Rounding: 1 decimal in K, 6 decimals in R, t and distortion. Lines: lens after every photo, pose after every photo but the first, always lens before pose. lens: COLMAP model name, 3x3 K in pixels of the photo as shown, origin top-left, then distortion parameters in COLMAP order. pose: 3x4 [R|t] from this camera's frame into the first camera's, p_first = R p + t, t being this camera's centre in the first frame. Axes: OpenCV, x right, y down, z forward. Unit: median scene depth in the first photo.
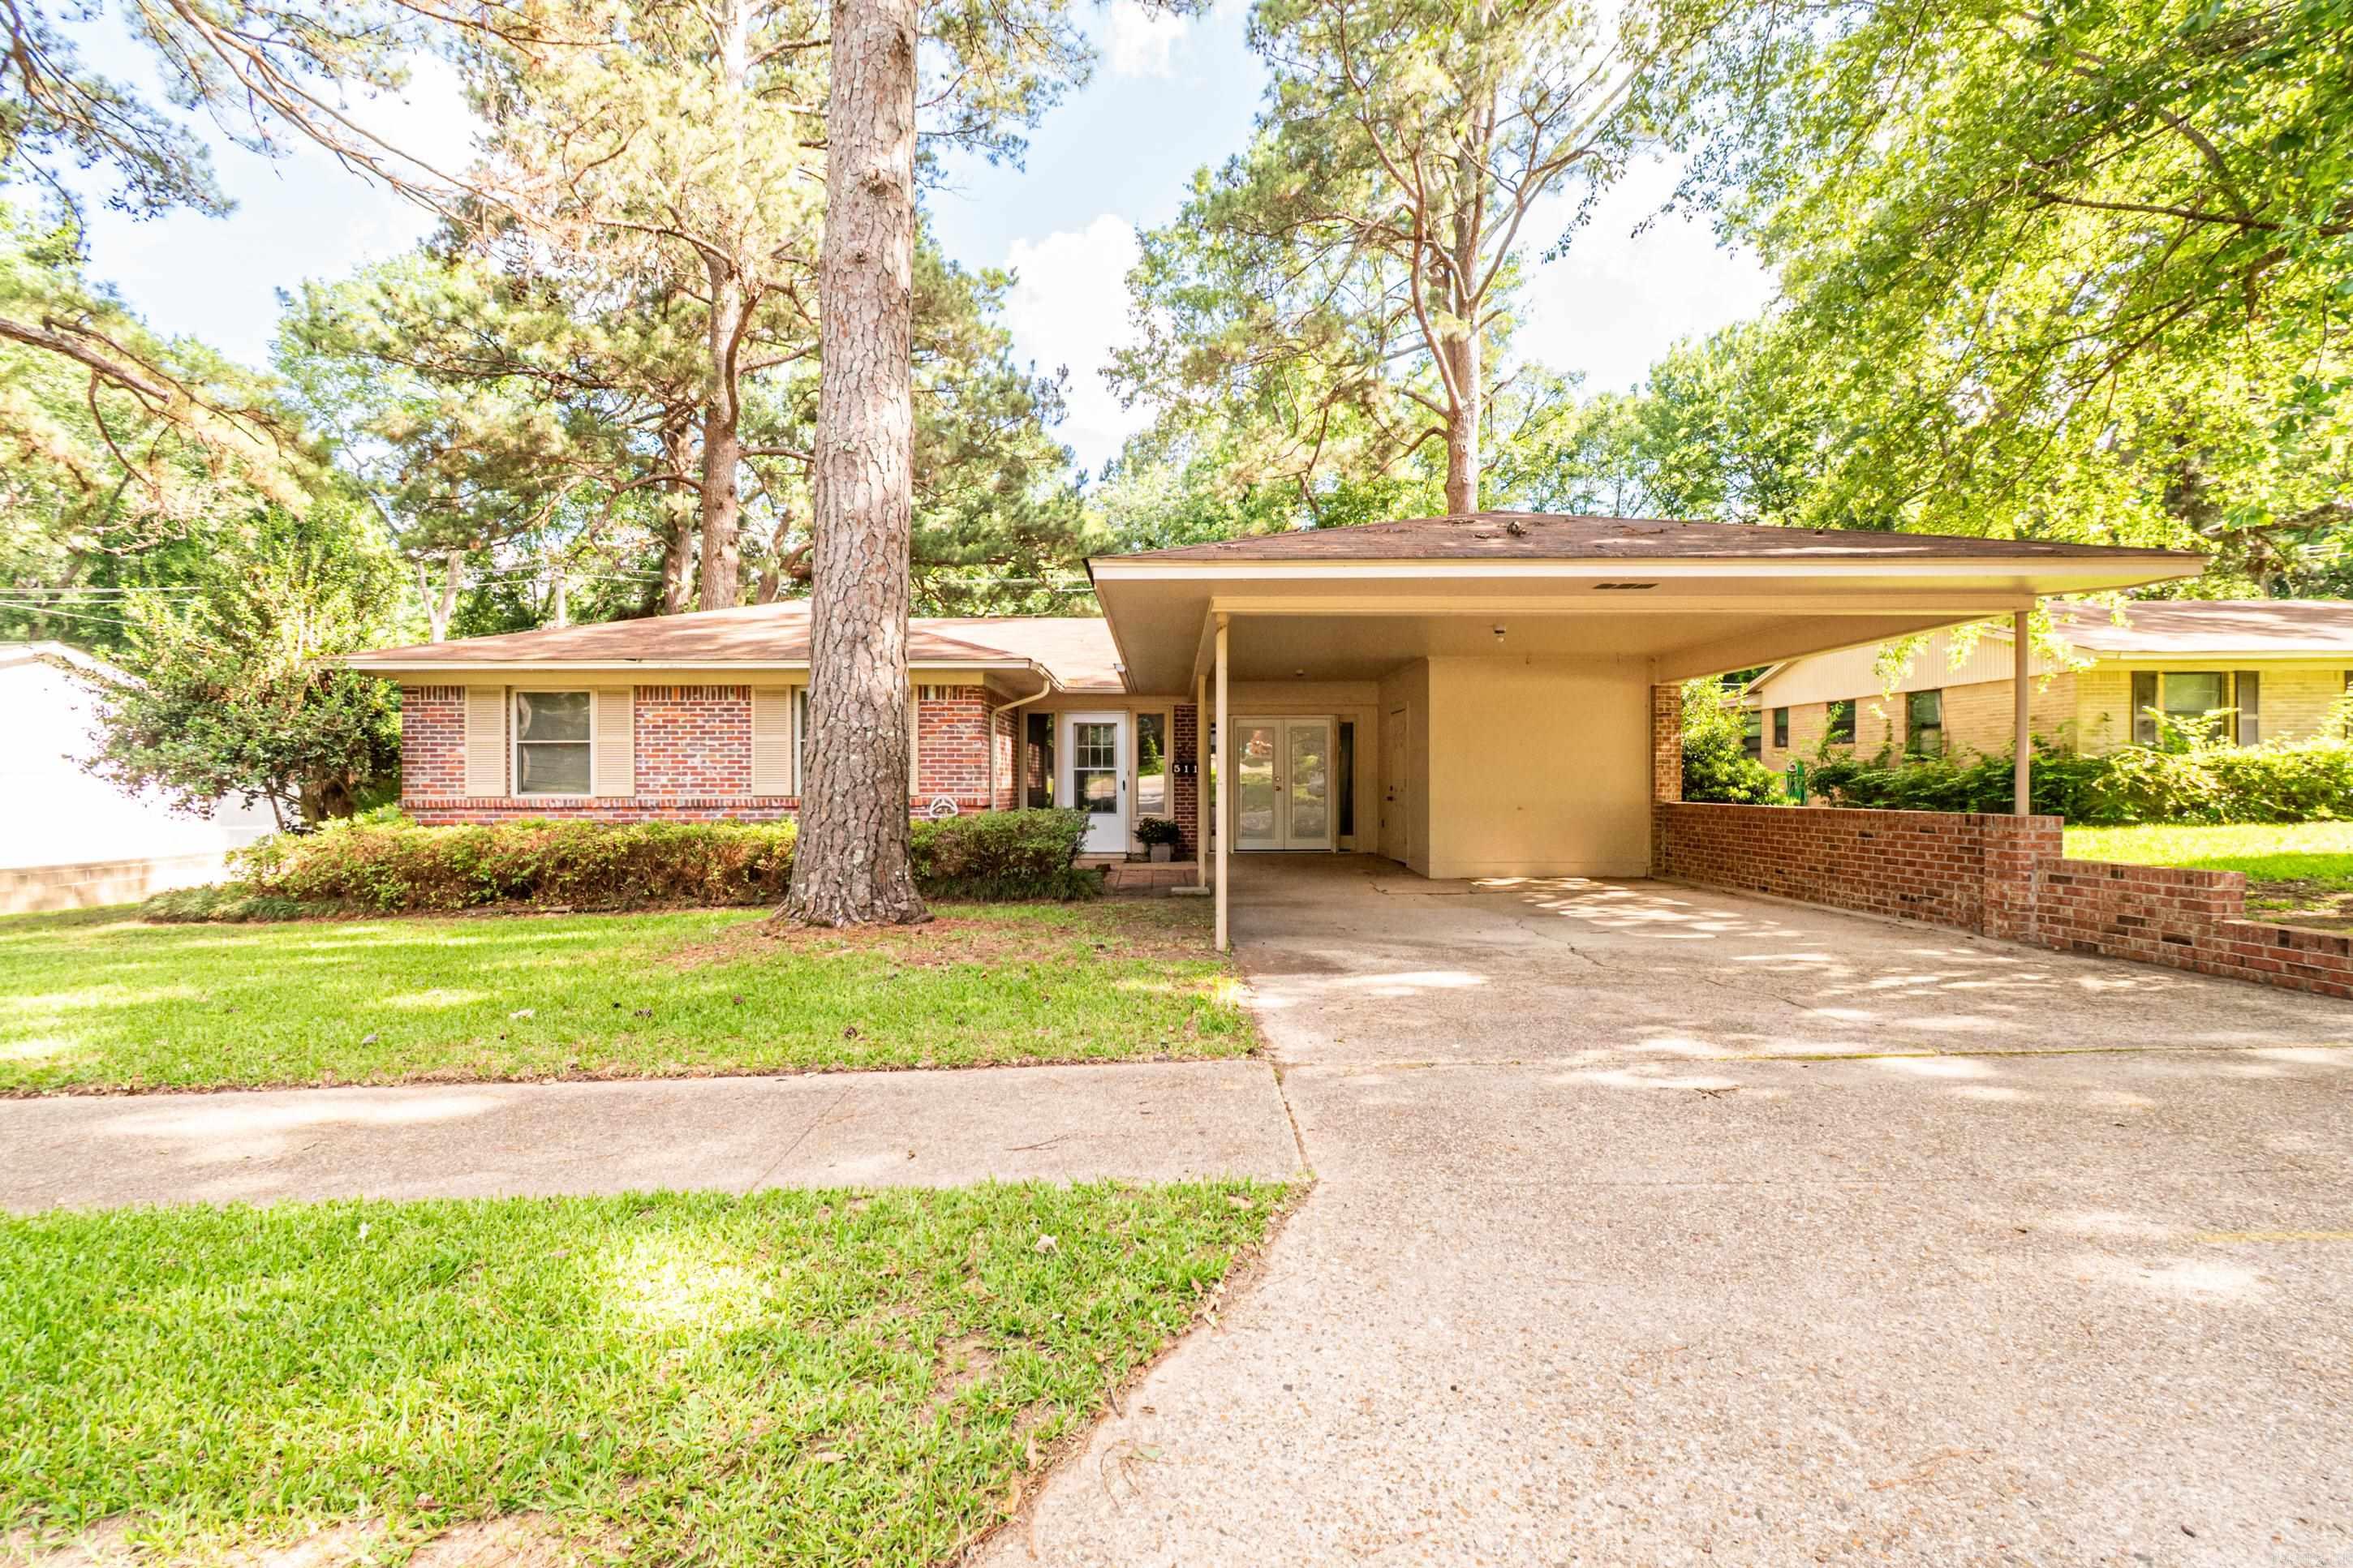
lens RADIAL K [[1055.4, 0, 1175.7], [0, 1055.4, 785.4], [0, 0, 1]] dist [-0.003420, -0.003988]
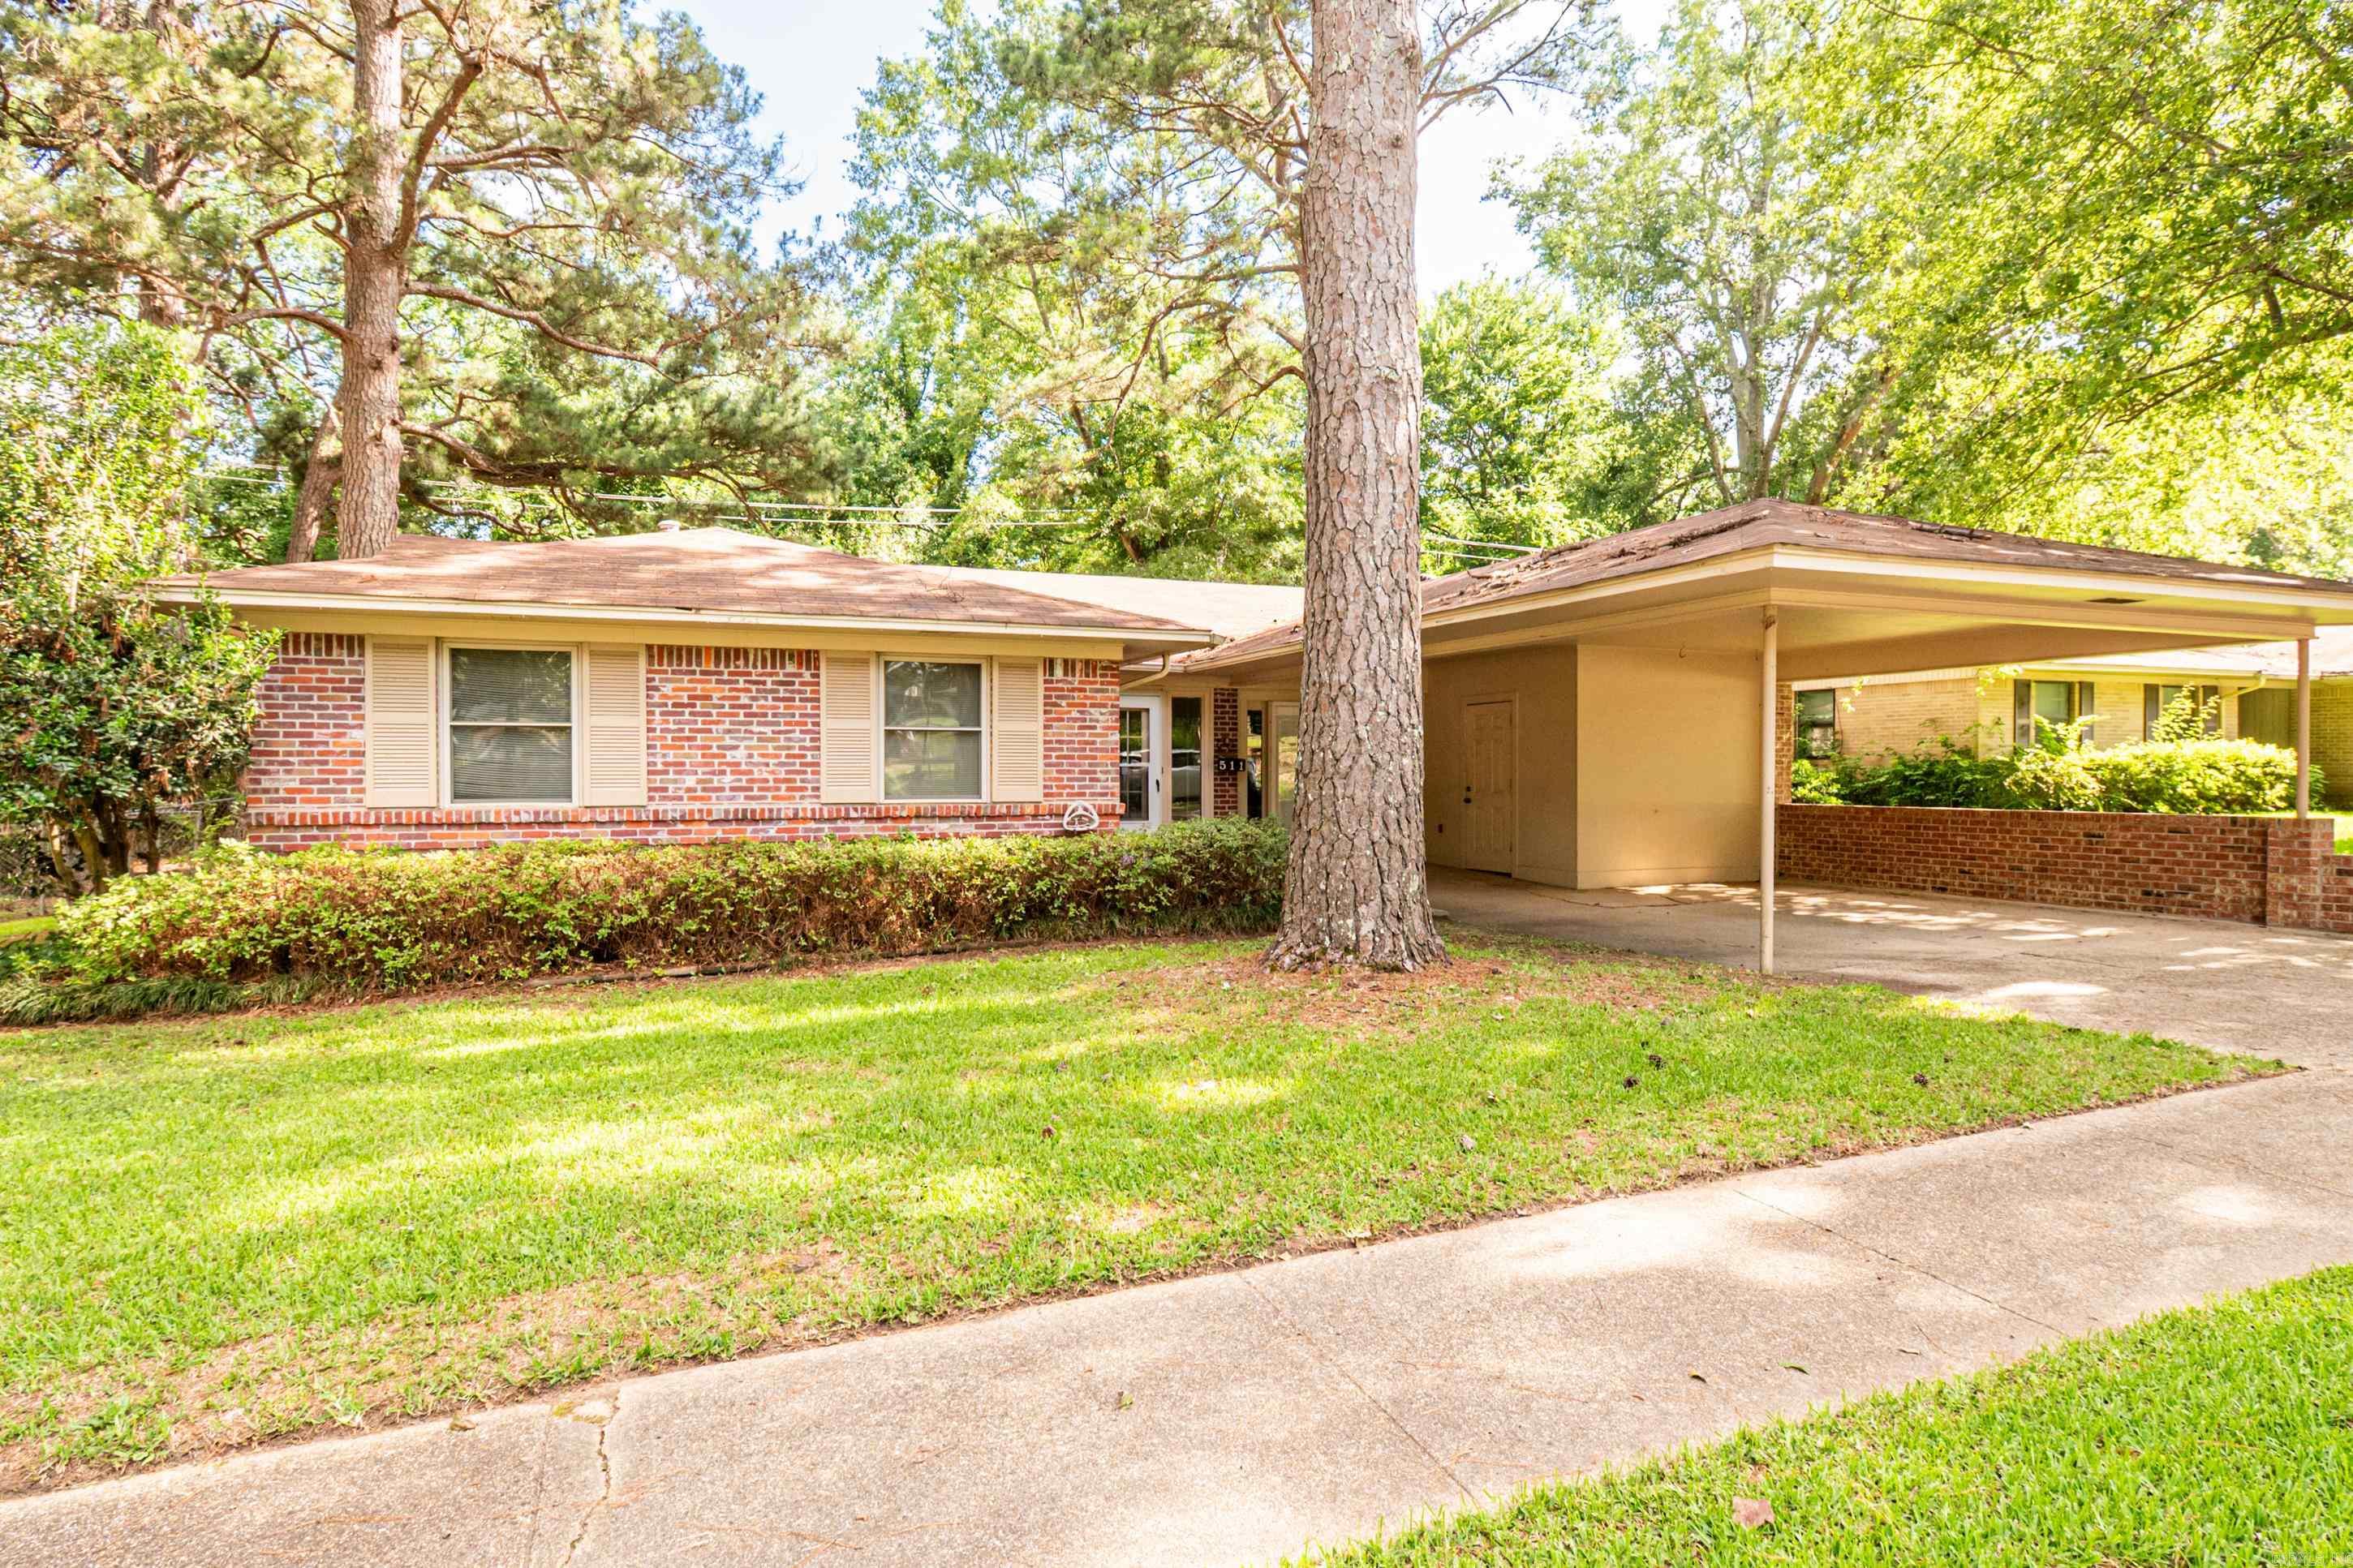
lens RADIAL K [[1310.7, 0, 1176.4], [0, 1310.7, 784.1], [0, 0, 1]] dist [-0.004411, -0.000887]
pose [[0.931390, -0.001118, 0.364021, -0.502177], [-0.000961, 0.999984, 0.005529, -0.008411], [-0.364021, -0.005499, 0.931374, 0.076115]]
